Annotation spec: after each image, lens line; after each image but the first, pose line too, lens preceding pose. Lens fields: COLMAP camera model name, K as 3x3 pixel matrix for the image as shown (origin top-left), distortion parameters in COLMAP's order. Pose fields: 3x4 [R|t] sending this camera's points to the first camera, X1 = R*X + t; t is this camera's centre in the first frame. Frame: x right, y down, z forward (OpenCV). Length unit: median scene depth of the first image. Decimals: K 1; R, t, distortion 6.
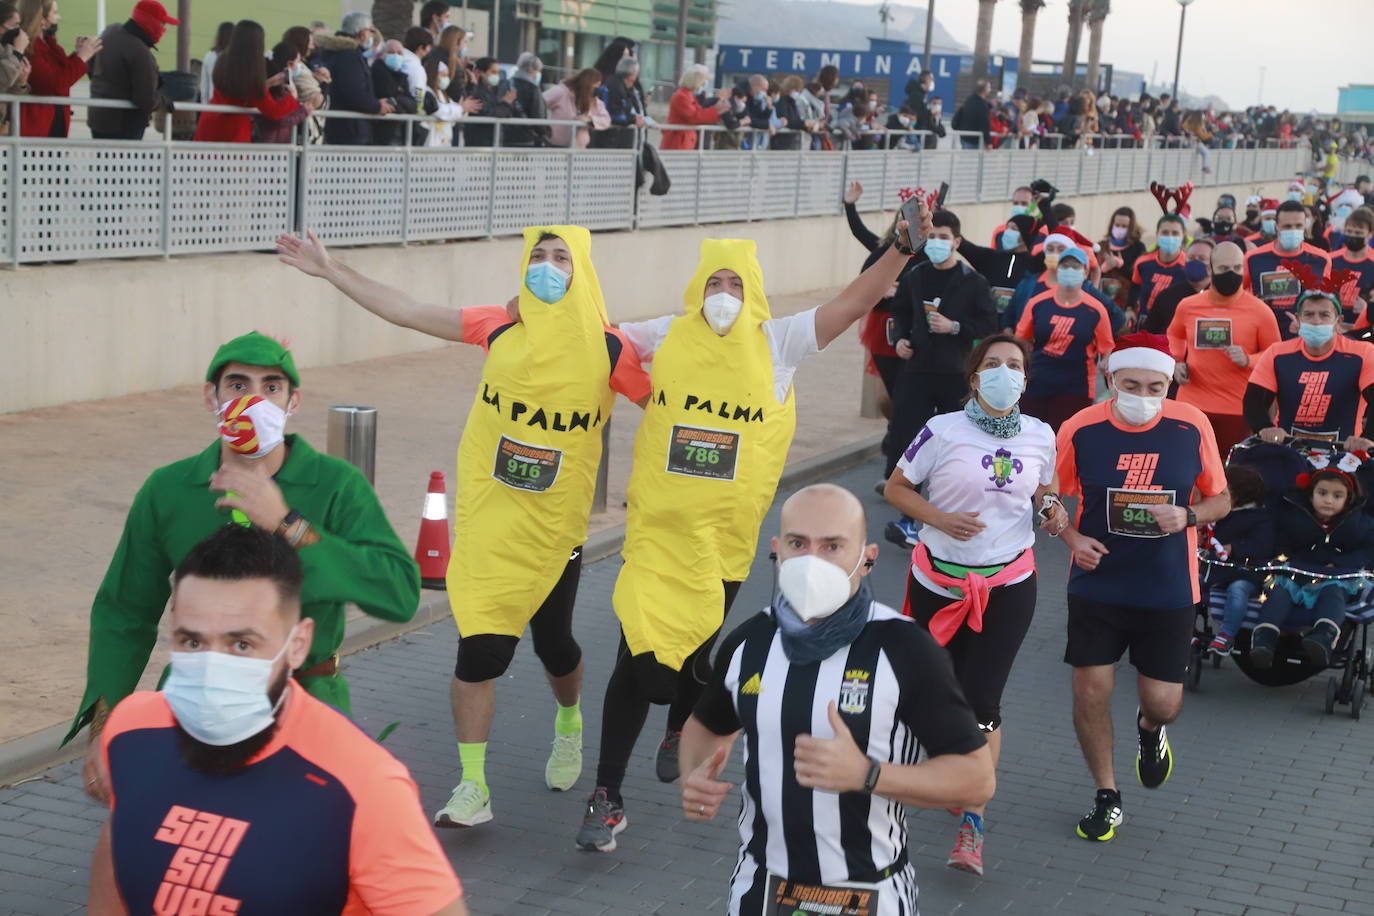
lens RADIAL K [[2274.0, 0, 691.9], [0, 2274.0, 456.5], [0, 0, 1]] dist [0.316564, -0.222468]
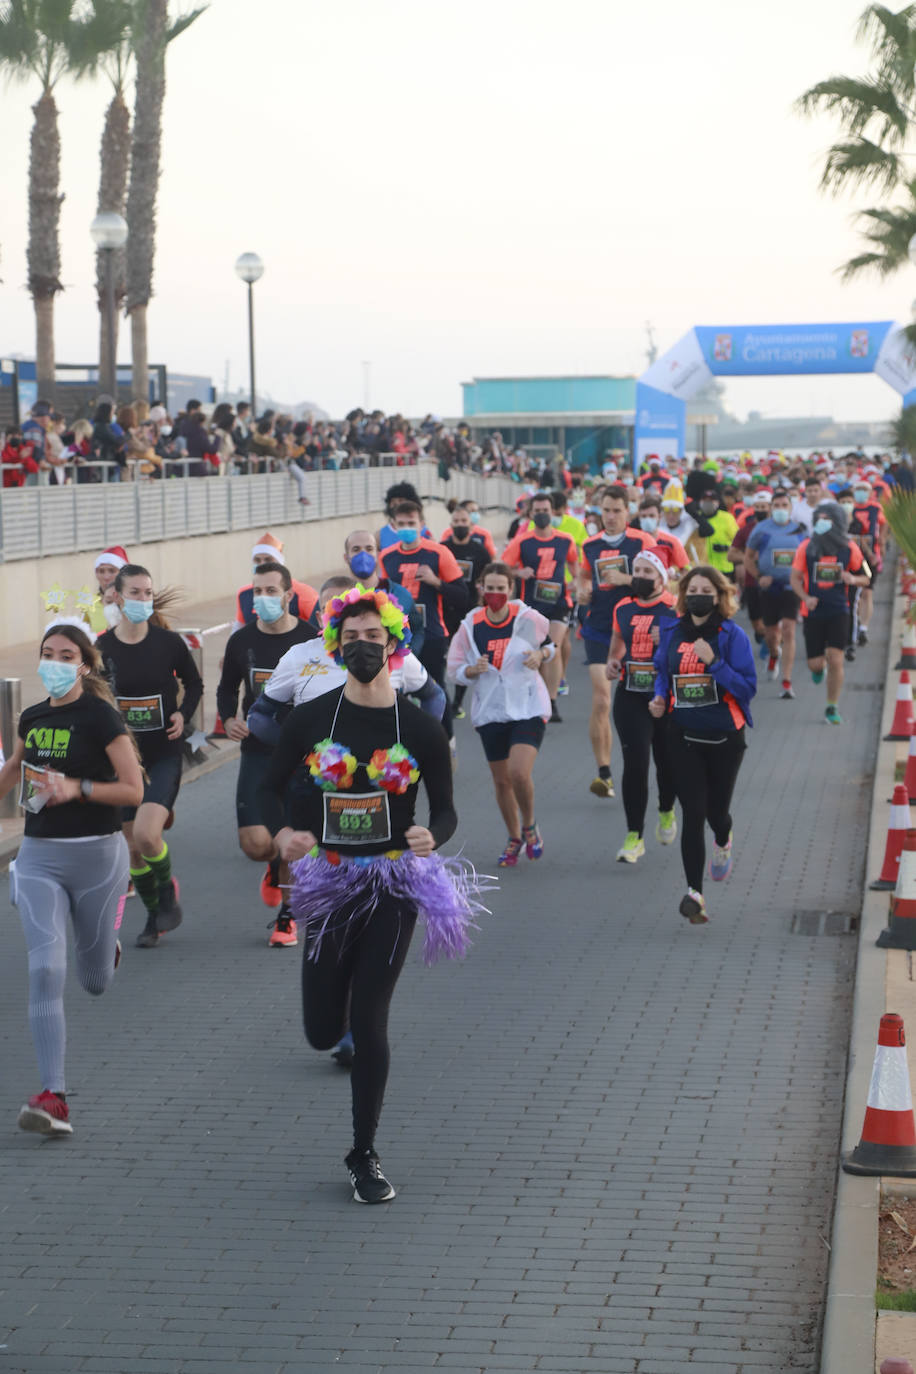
lens RADIAL K [[1556.8, 0, 459.6], [0, 1556.8, 704.0], [0, 0, 1]] dist [0.170617, -0.259070]
pose [[0.989840, -0.091973, 0.108433, 0.210026], [0.090125, 0.995691, 0.021831, -0.063594], [-0.109973, -0.011836, 0.993864, 0.485919]]
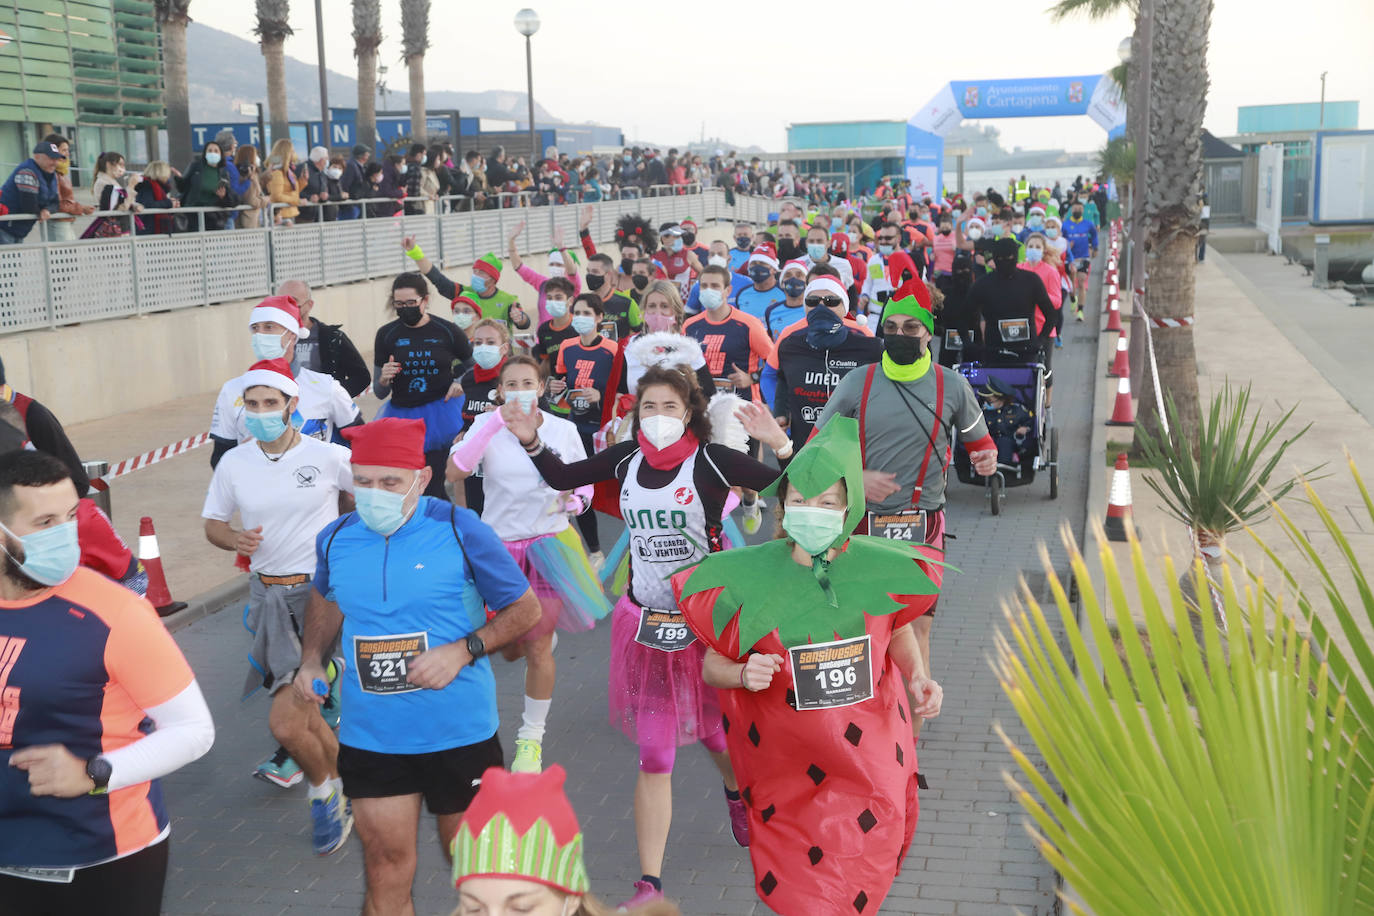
lens RADIAL K [[1716.8, 0, 662.1], [0, 1716.8, 474.9], [0, 0, 1]] dist [0.138168, 0.058962]
pose [[0.985488, -0.109163, 0.129987, 0.115897], [0.106368, 0.993925, 0.028276, -0.034427], [-0.132284, -0.014039, 0.991112, 0.265608]]
